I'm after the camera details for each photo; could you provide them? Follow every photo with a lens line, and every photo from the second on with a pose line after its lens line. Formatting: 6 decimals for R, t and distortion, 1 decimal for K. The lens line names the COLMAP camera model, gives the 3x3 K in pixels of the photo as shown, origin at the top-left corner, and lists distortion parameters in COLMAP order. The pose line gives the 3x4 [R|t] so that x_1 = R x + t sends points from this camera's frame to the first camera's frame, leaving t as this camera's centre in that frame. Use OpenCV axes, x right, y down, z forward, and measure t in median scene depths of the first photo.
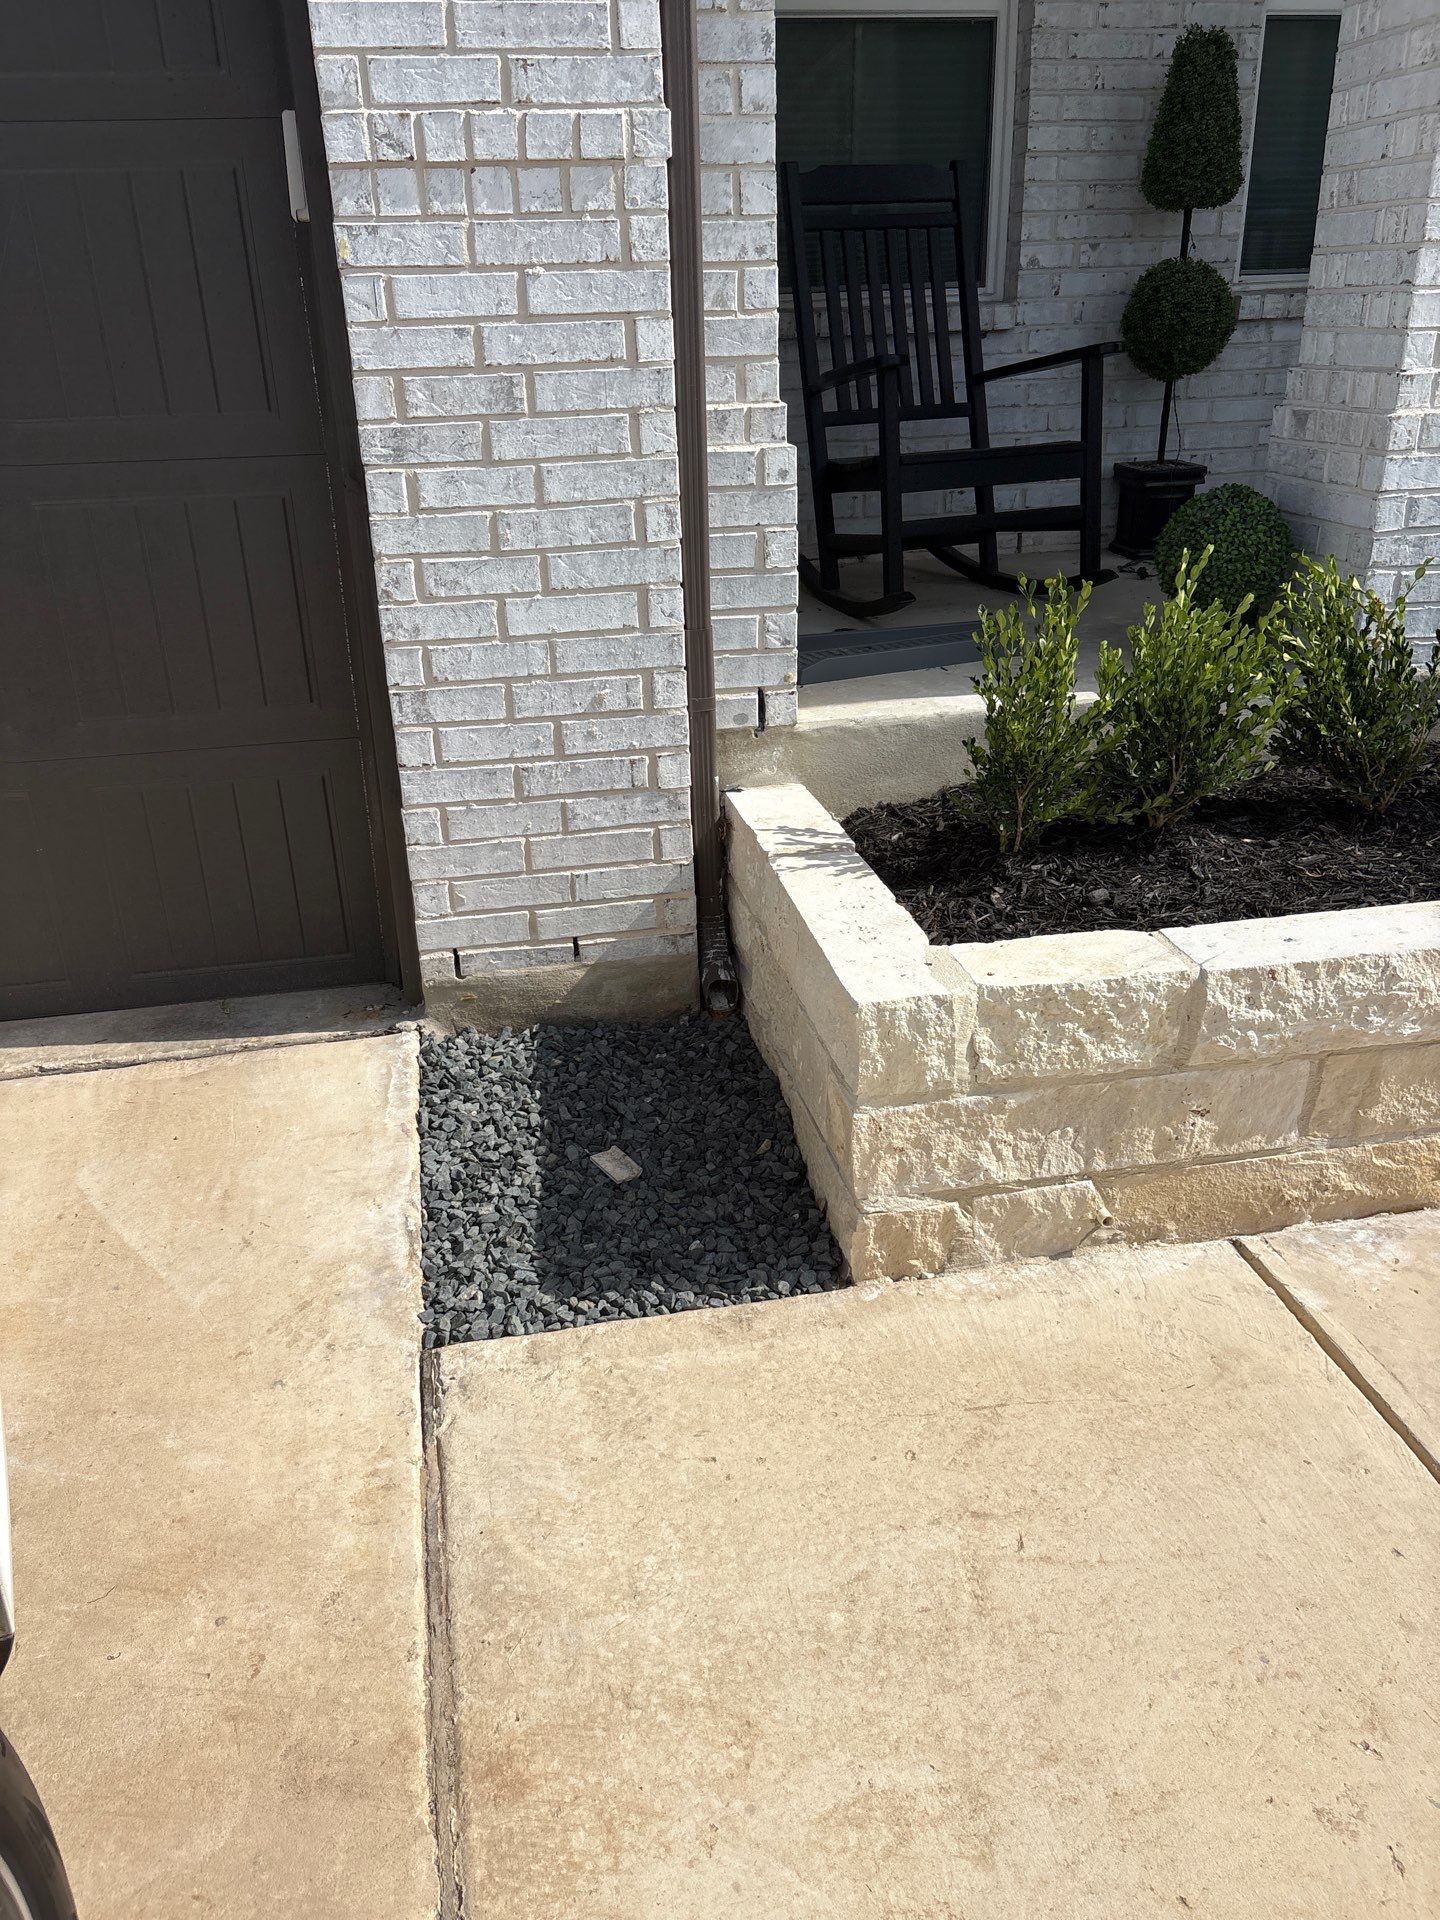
lens RADIAL K [[1457.7, 0, 716.0], [0, 1457.7, 958.9], [0, 0, 1]] dist [0.026347, -0.034365]
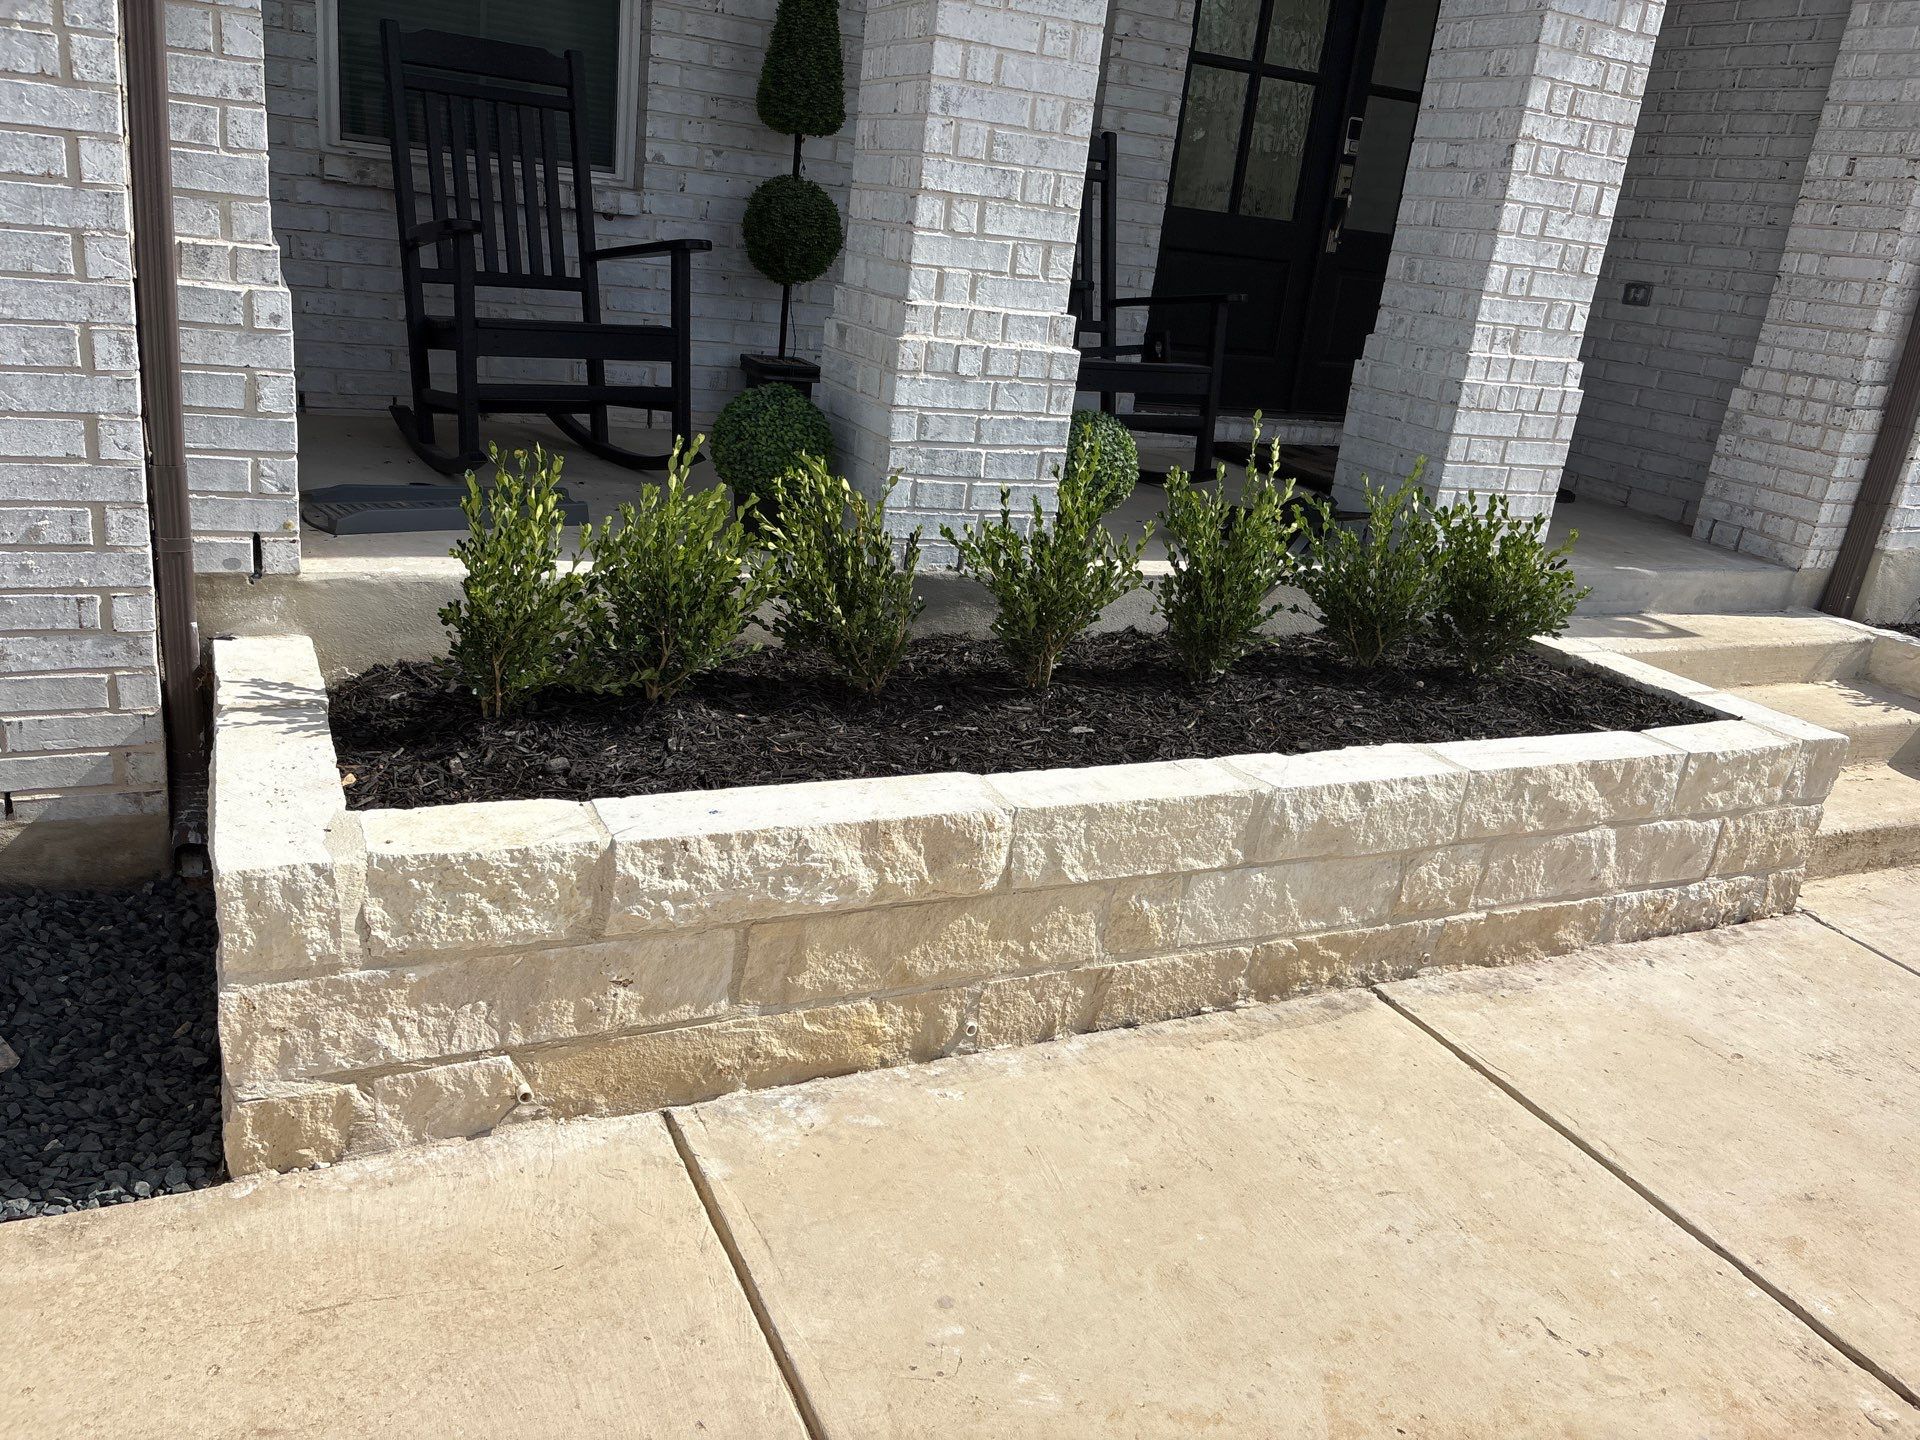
lens RADIAL K [[1457.7, 0, 953.0], [0, 1457.7, 673.4], [0, 0, 1]] dist [0.026347, -0.034365]
pose [[0.947944, 0.051068, 0.314315, 0.188442], [-0.018727, 0.994289, -0.105067, -0.004679], [-0.317885, 0.093711, 0.943487, -0.036315]]
